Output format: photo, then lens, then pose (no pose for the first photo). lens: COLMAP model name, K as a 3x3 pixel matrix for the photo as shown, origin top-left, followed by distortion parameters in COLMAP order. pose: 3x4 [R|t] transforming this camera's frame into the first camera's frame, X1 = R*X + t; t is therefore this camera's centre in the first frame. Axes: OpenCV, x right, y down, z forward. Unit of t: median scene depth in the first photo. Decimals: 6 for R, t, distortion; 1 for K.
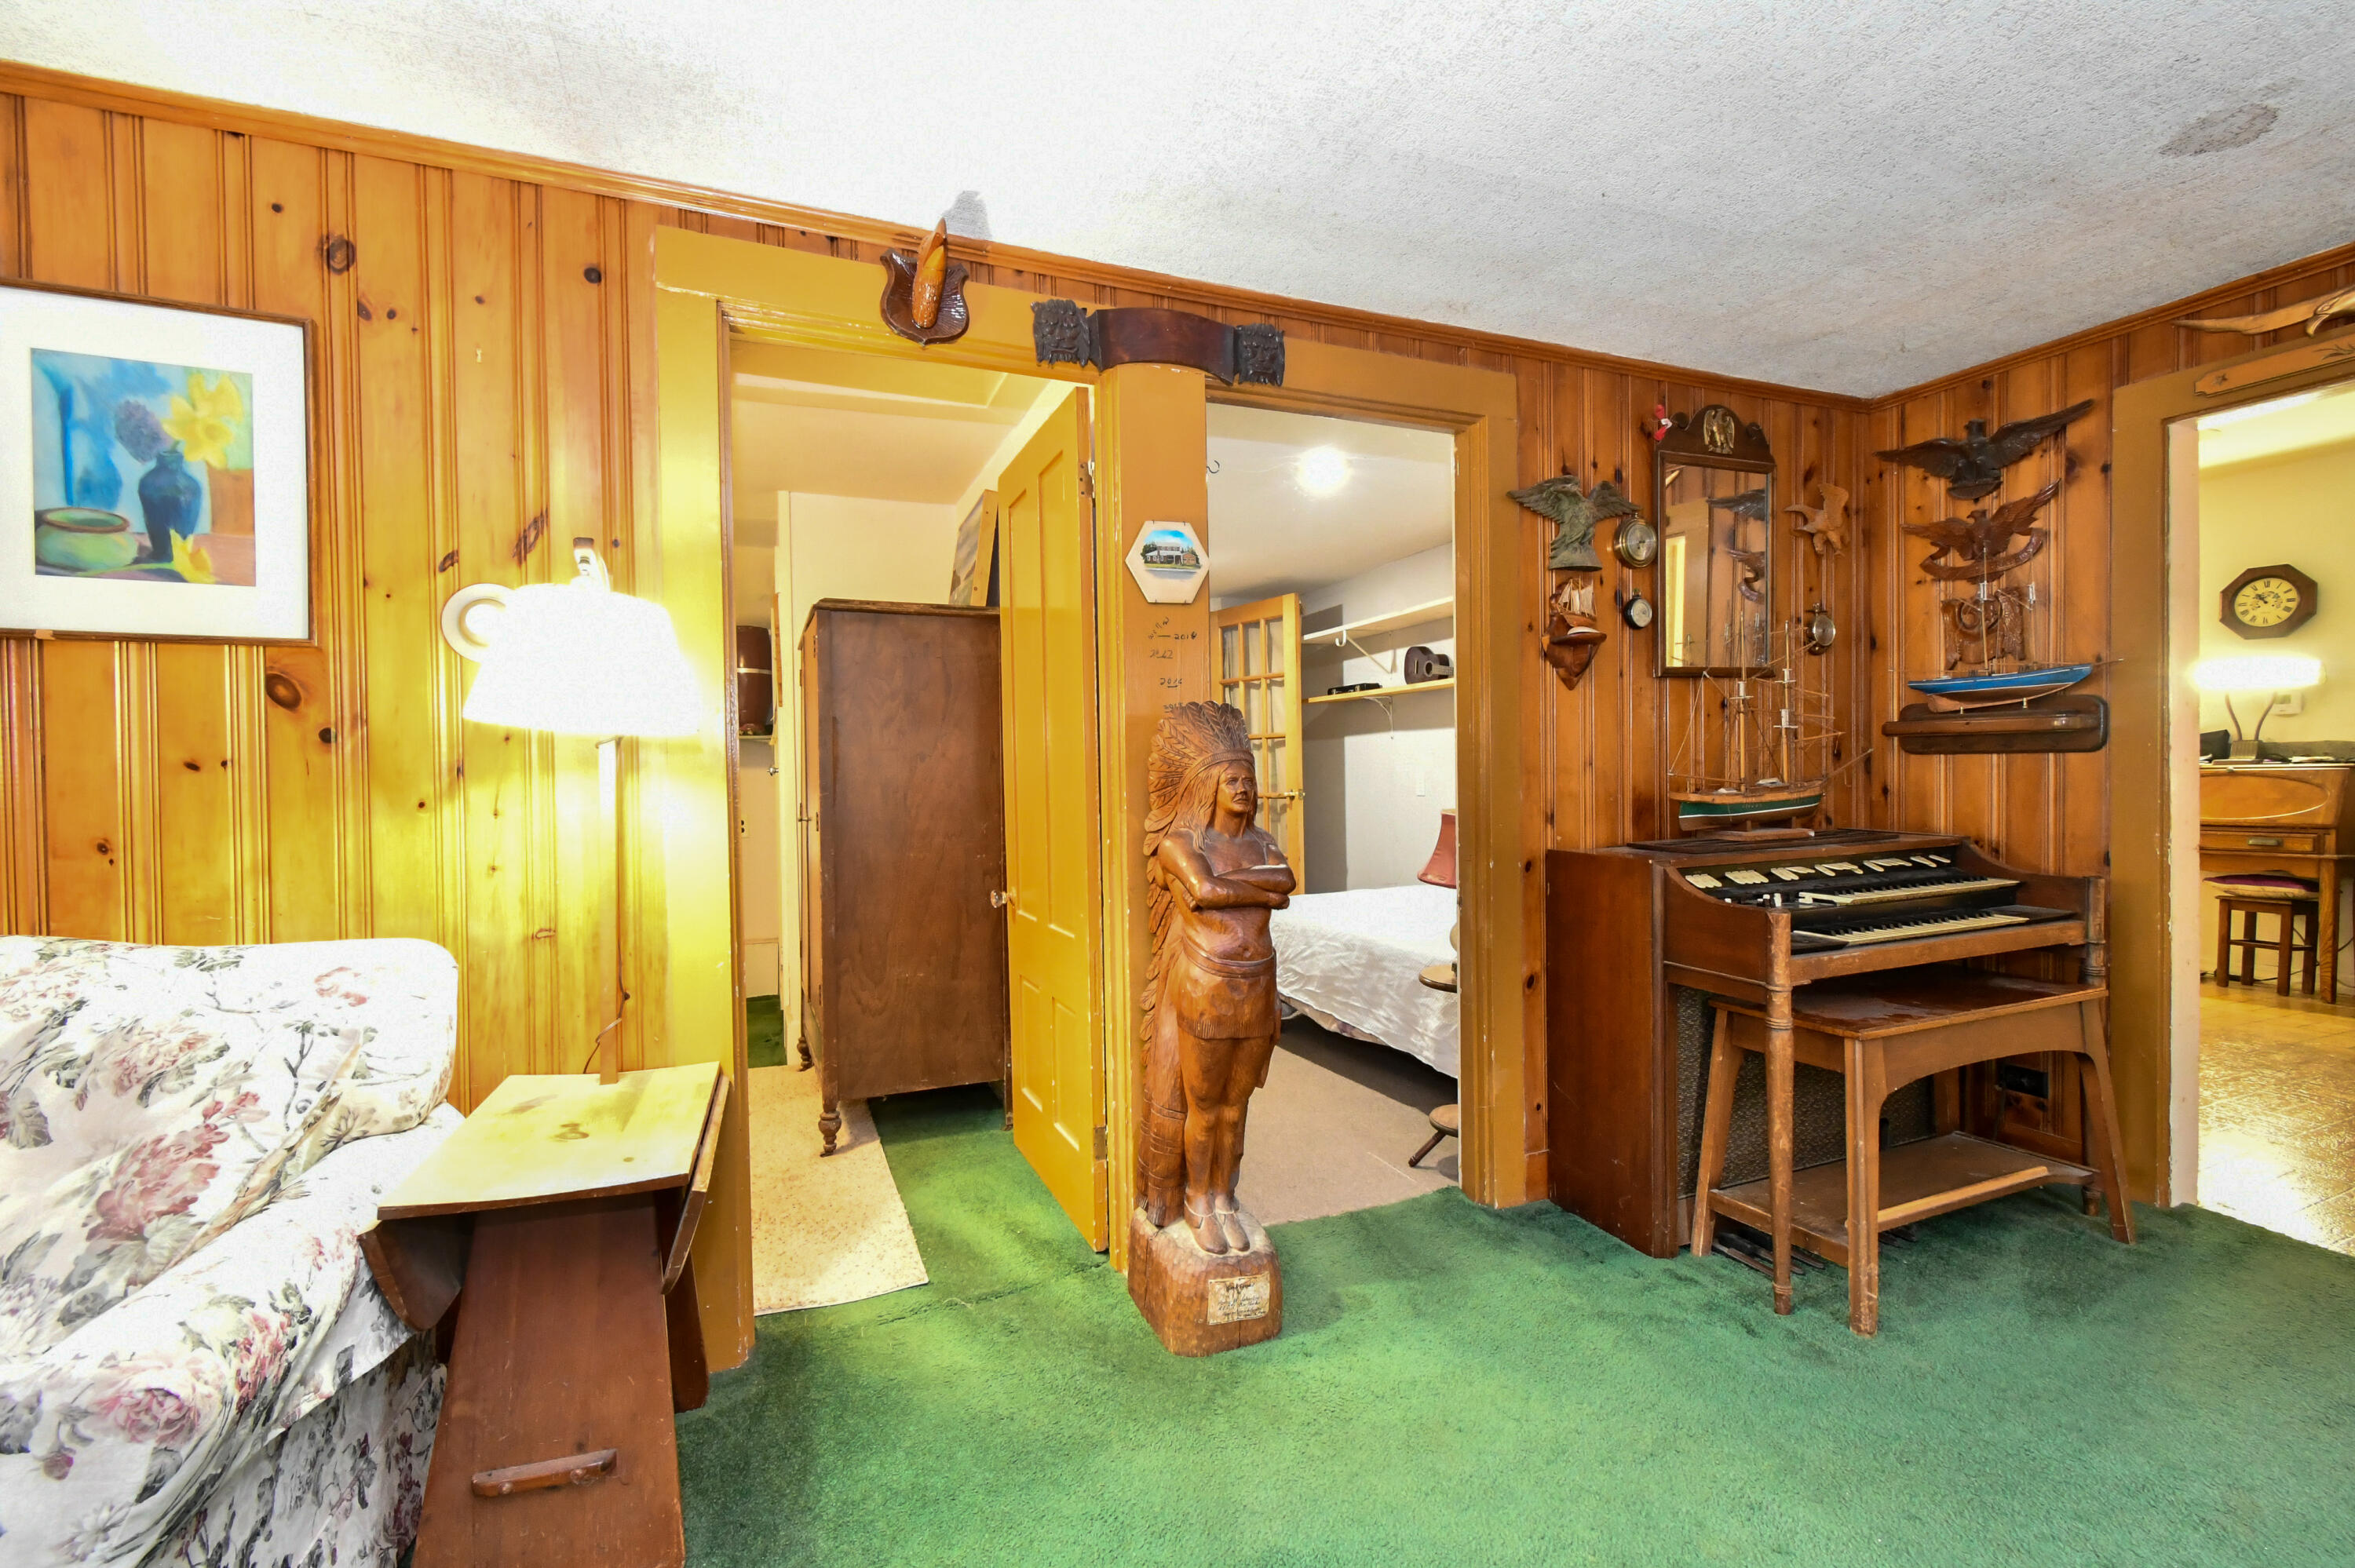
lens RADIAL K [[1025.1, 0, 1174.5], [0, 1025.1, 779.7], [0, 0, 1]] dist [-0.000008, 0.000002]
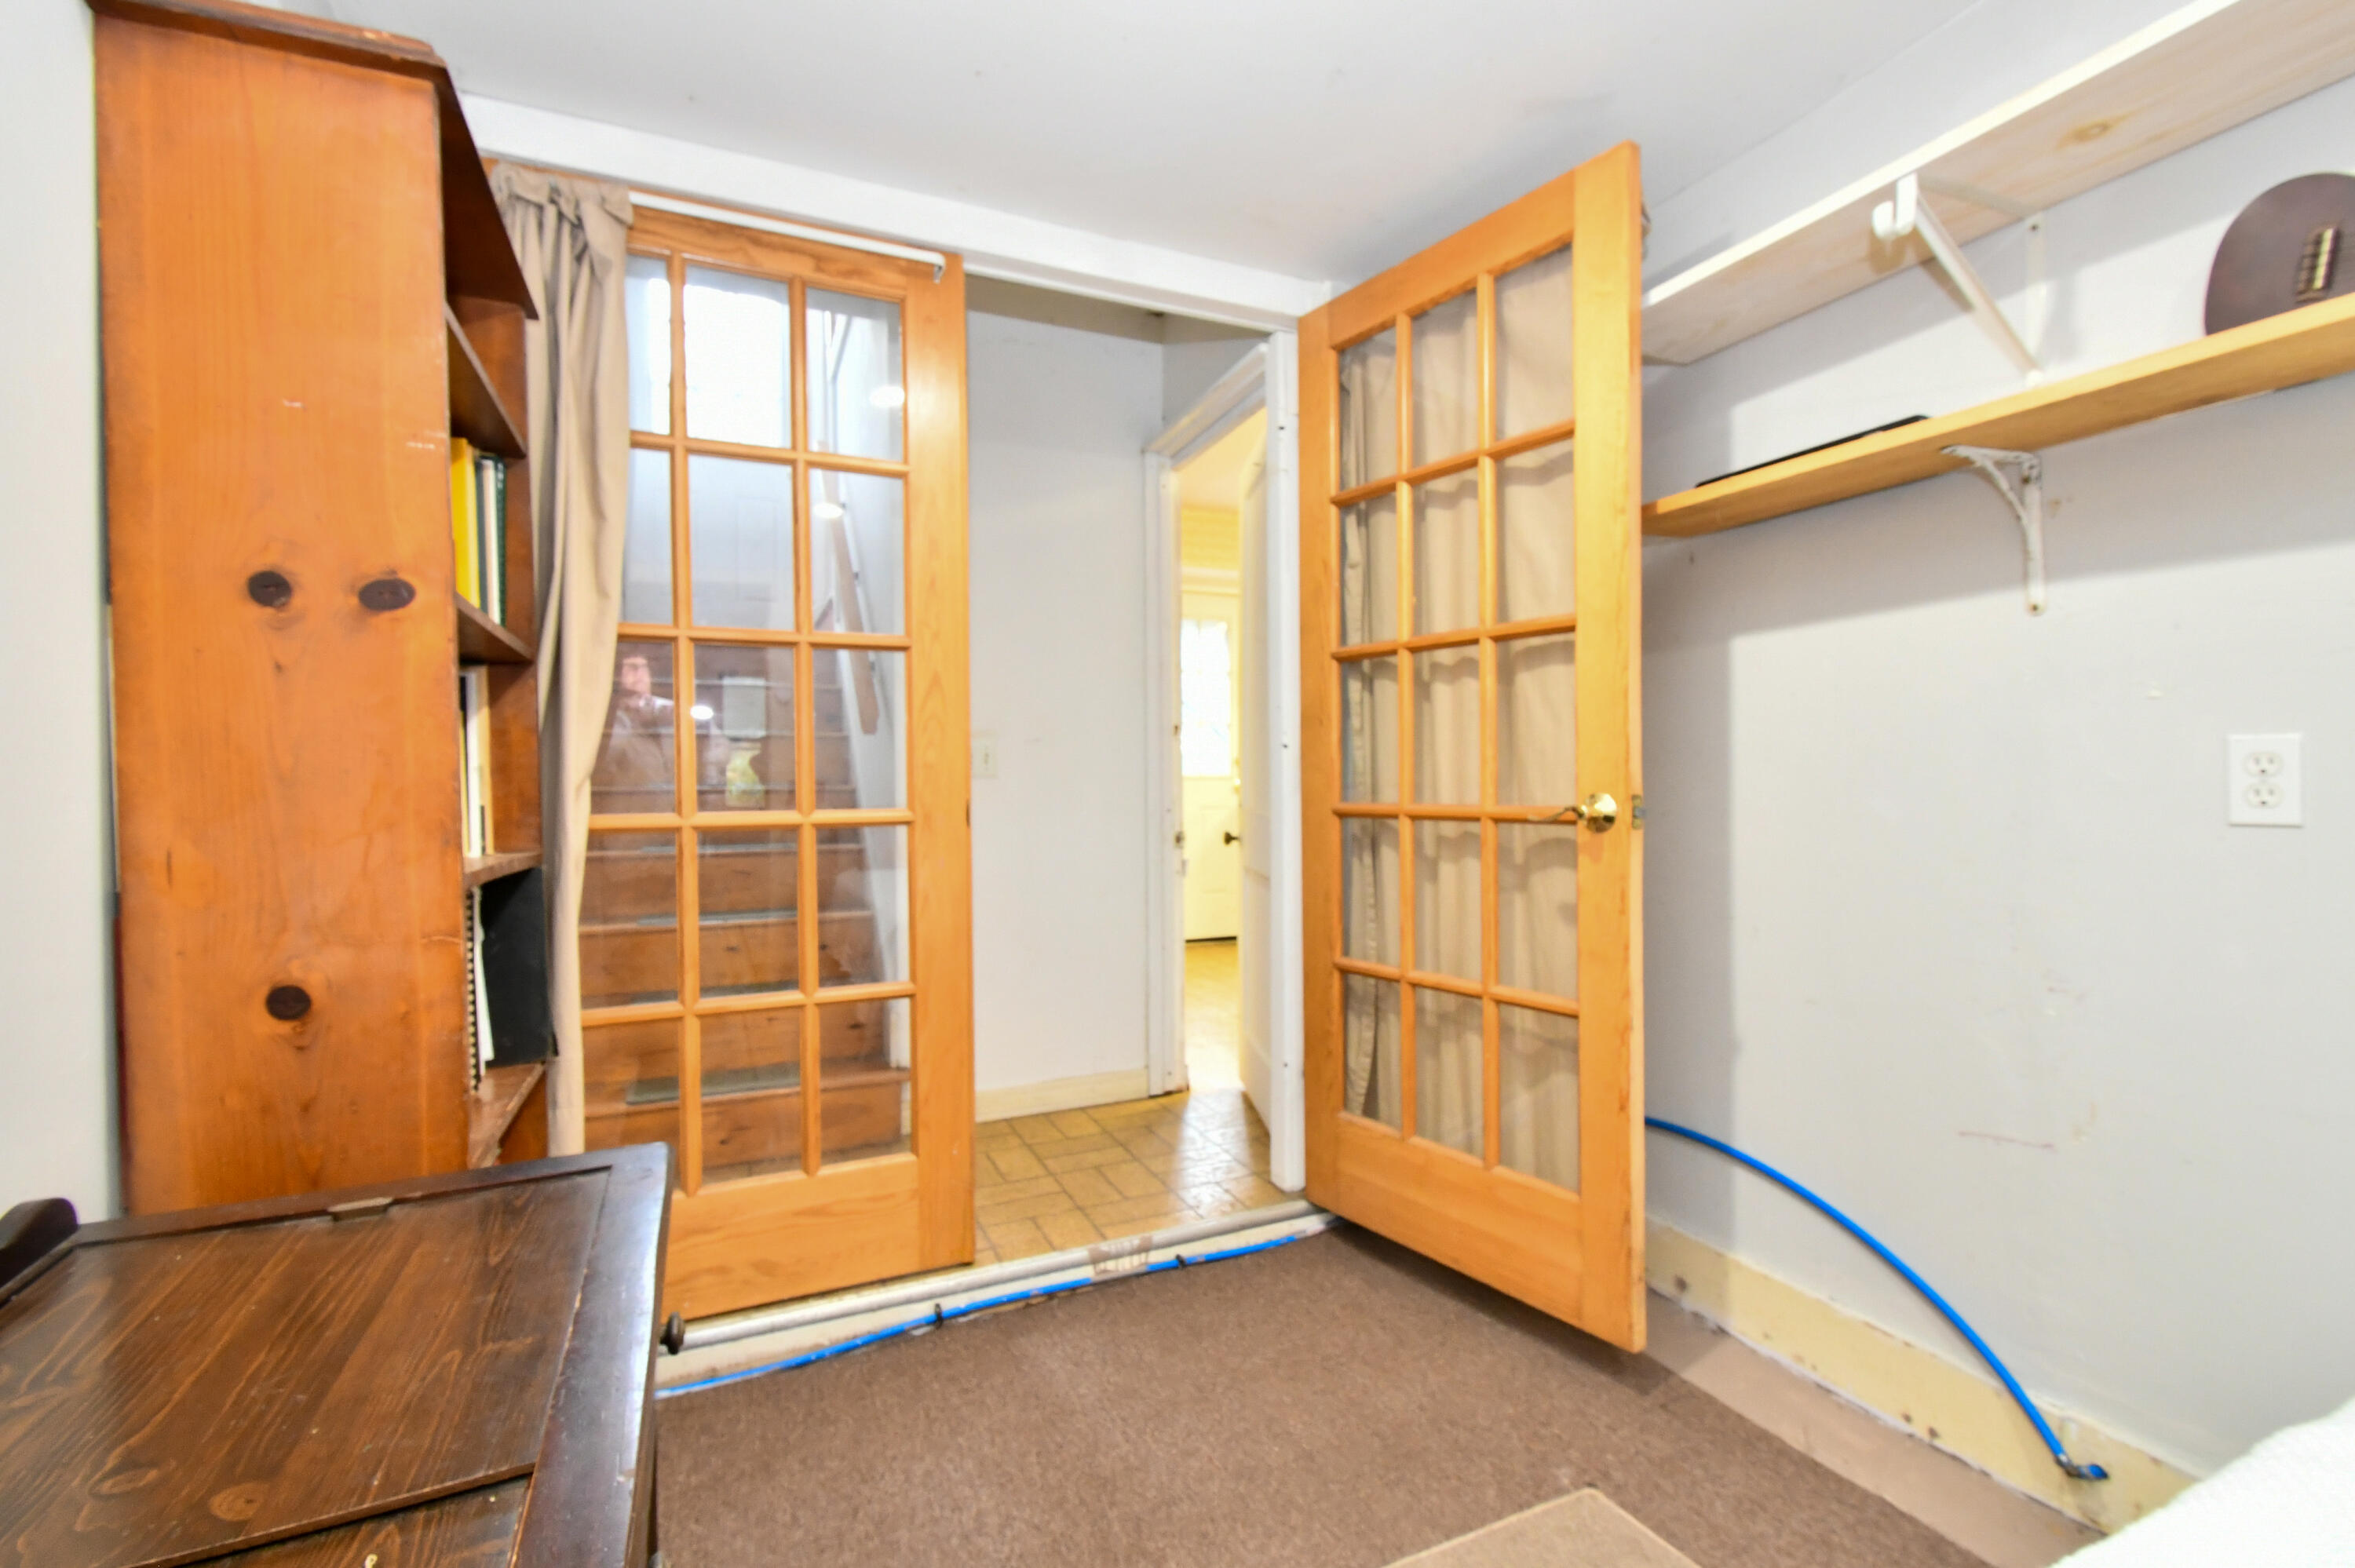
lens RADIAL K [[1025.1, 0, 1178.9], [0, 1025.1, 790.1], [0, 0, 1]] dist [-0.000008, 0.000002]
pose [[0.999405, 0.002883, 0.034385, -0.022555], [-0.002644, 0.999972, -0.007011, 0.010299], [-0.034404, 0.006916, 0.999384, 0.686524]]
